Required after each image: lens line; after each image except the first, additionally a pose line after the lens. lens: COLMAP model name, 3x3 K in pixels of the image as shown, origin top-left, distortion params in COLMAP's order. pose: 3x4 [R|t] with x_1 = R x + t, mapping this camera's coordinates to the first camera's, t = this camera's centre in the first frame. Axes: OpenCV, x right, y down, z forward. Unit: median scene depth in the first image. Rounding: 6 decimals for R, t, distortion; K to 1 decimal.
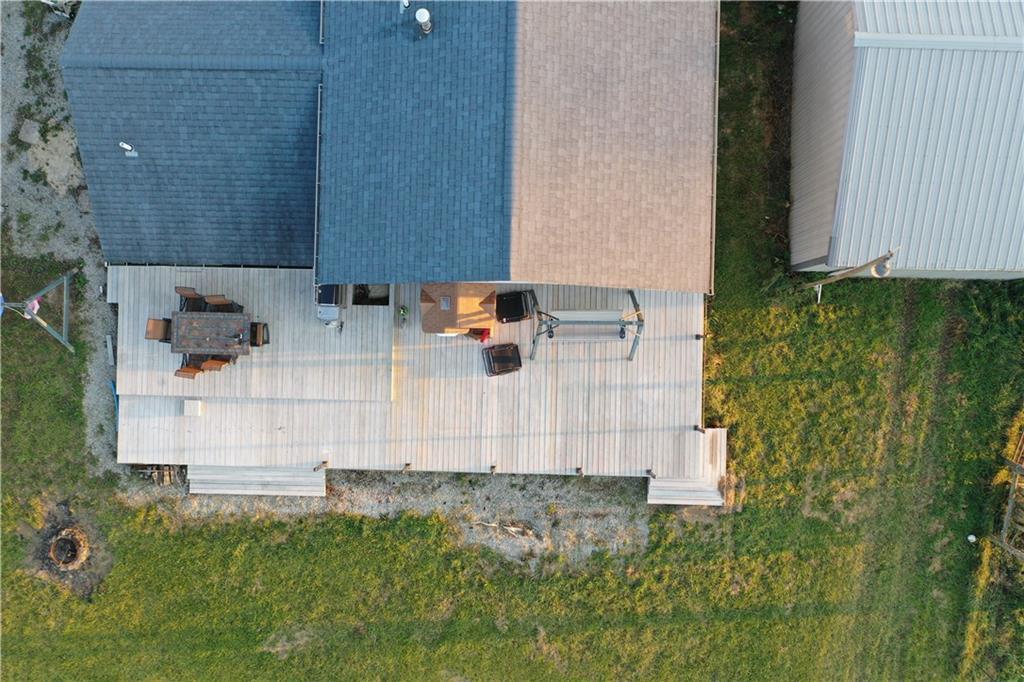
lens RADIAL K [[799.7, 0, 515.9], [0, 799.7, 341.4], [0, 0, 1]] dist [-0.010028, 0.004553]
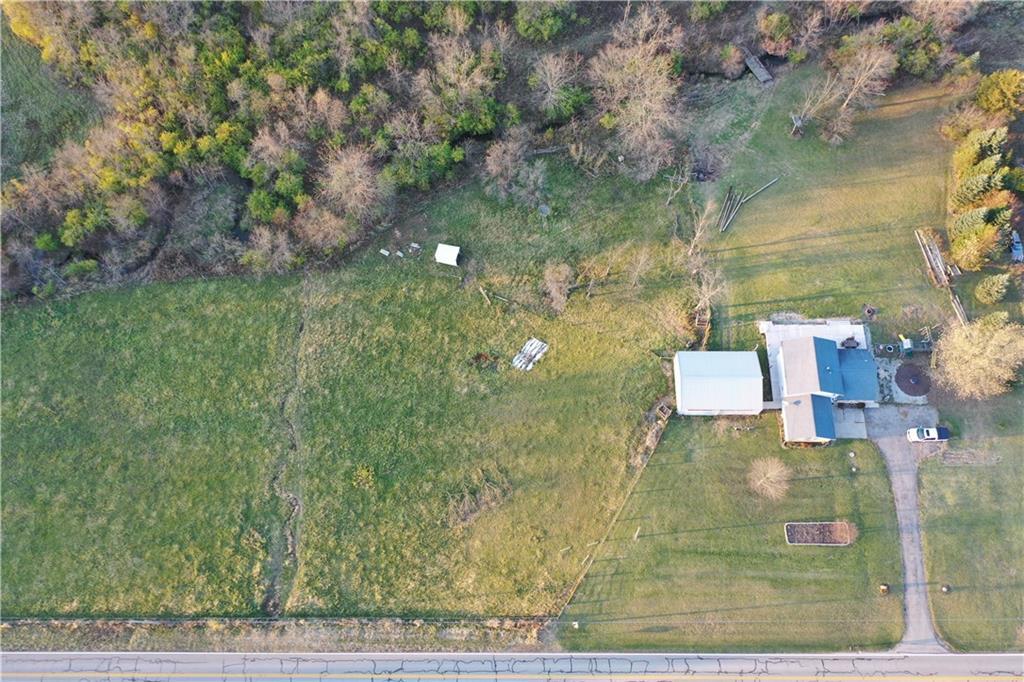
lens RADIAL K [[799.7, 0, 512.6], [0, 799.7, 342.9], [0, 0, 1]] dist [-0.010028, 0.004553]
pose [[-0.997938, 0.017736, 0.061678, 1.716593], [0.007706, -0.920986, 0.389520, -2.272607], [0.063713, 0.389192, 0.918951, -4.512192]]
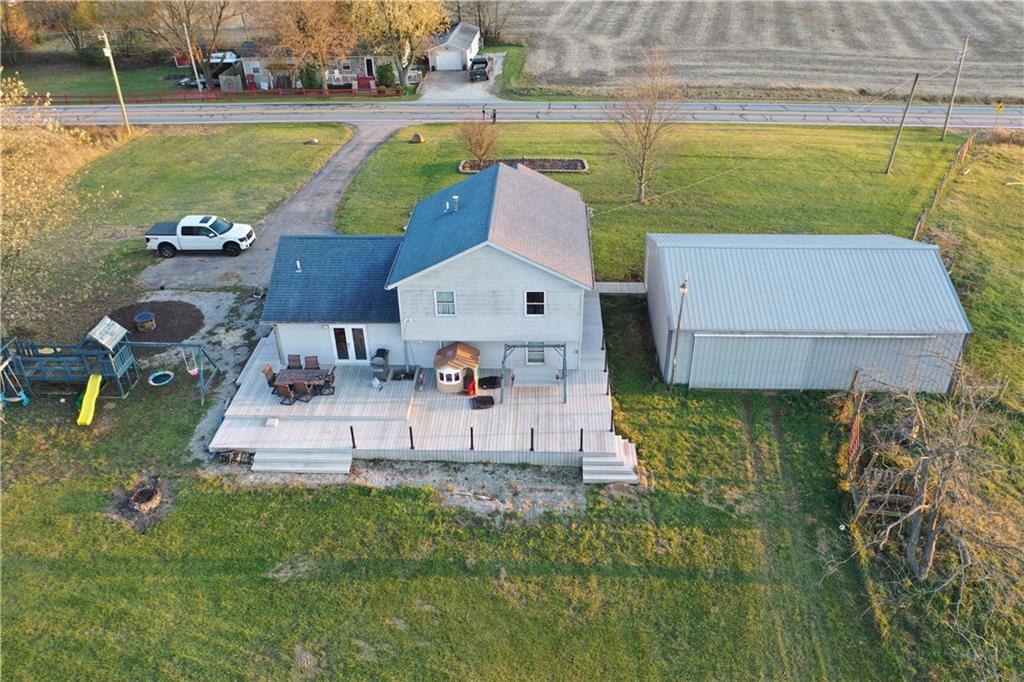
lens RADIAL K [[799.7, 0, 516.0], [0, 799.7, 339.8], [0, 0, 1]] dist [-0.010028, 0.004553]
pose [[0.999878, 0.013811, -0.007326, 0.056237], [-0.013597, 0.536958, -0.843500, 1.213562], [-0.007716, 0.843496, 0.537080, 0.065462]]
